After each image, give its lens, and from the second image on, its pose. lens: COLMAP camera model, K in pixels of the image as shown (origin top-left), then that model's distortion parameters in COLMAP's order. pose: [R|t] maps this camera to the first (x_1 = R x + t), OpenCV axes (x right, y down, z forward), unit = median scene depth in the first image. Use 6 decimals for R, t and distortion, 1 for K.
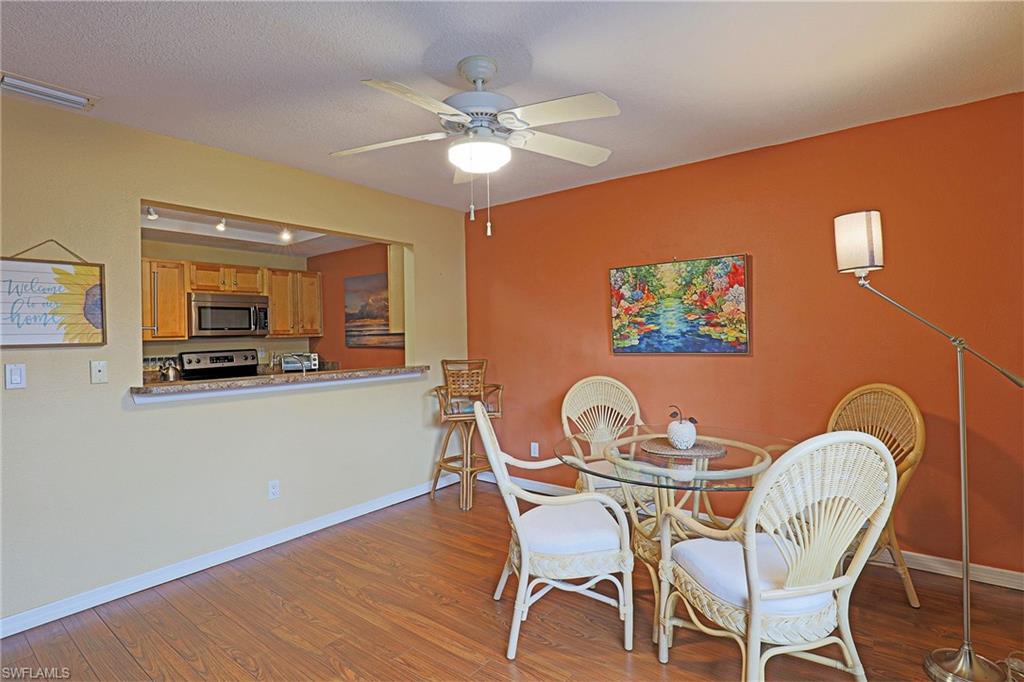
lens RADIAL K [[513.8, 0, 513.2], [0, 513.8, 336.1], [0, 0, 1]] dist [-0.004733, -0.000640]
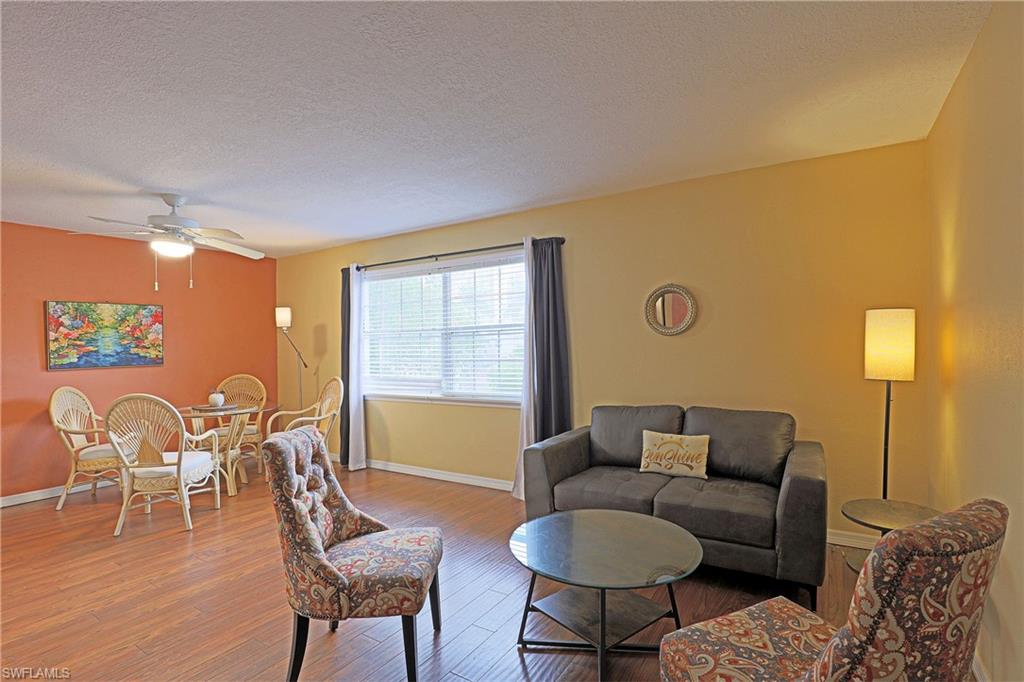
lens RADIAL K [[495.1, 0, 514.7], [0, 495.1, 338.8], [0, 0, 1]] dist [-0.023023, -0.000770]
pose [[-0.091858, 0.029627, 0.995331, -1.121782], [0.025687, 0.999295, -0.027375, 0.021141], [-0.995441, 0.023052, -0.092555, 0.000709]]
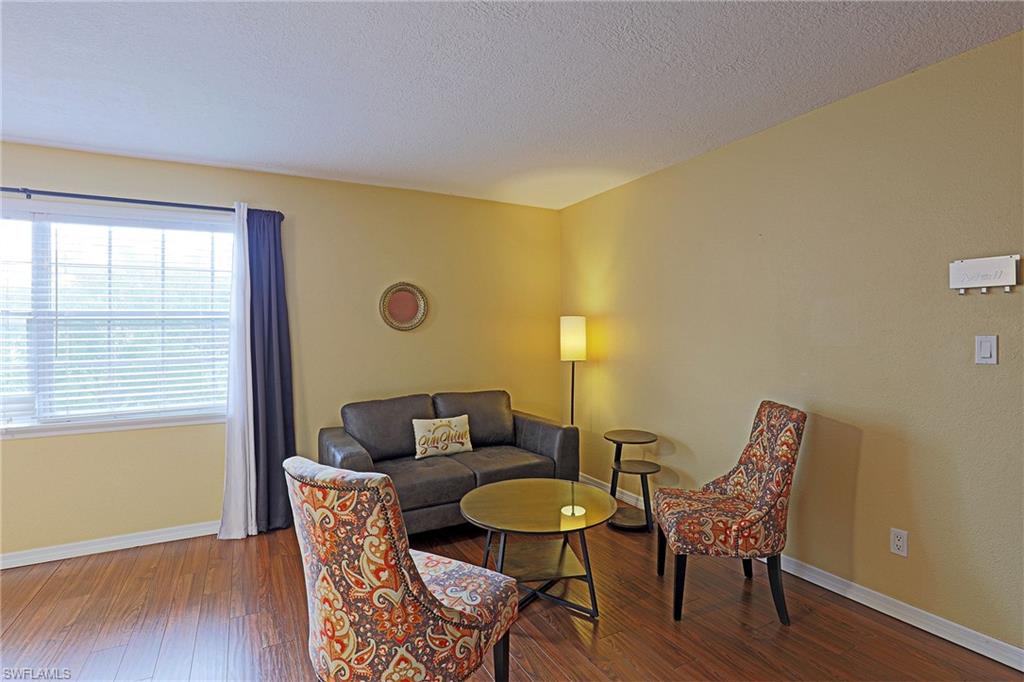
lens RADIAL K [[495.1, 0, 519.0], [0, 495.1, 336.2], [0, 0, 1]] dist [-0.023023, -0.000770]
pose [[-0.916491, 0.029828, 0.398942, -0.805801], [0.031503, 0.999501, -0.002360, 0.017176], [-0.398813, 0.010405, -0.916973, 0.486668]]
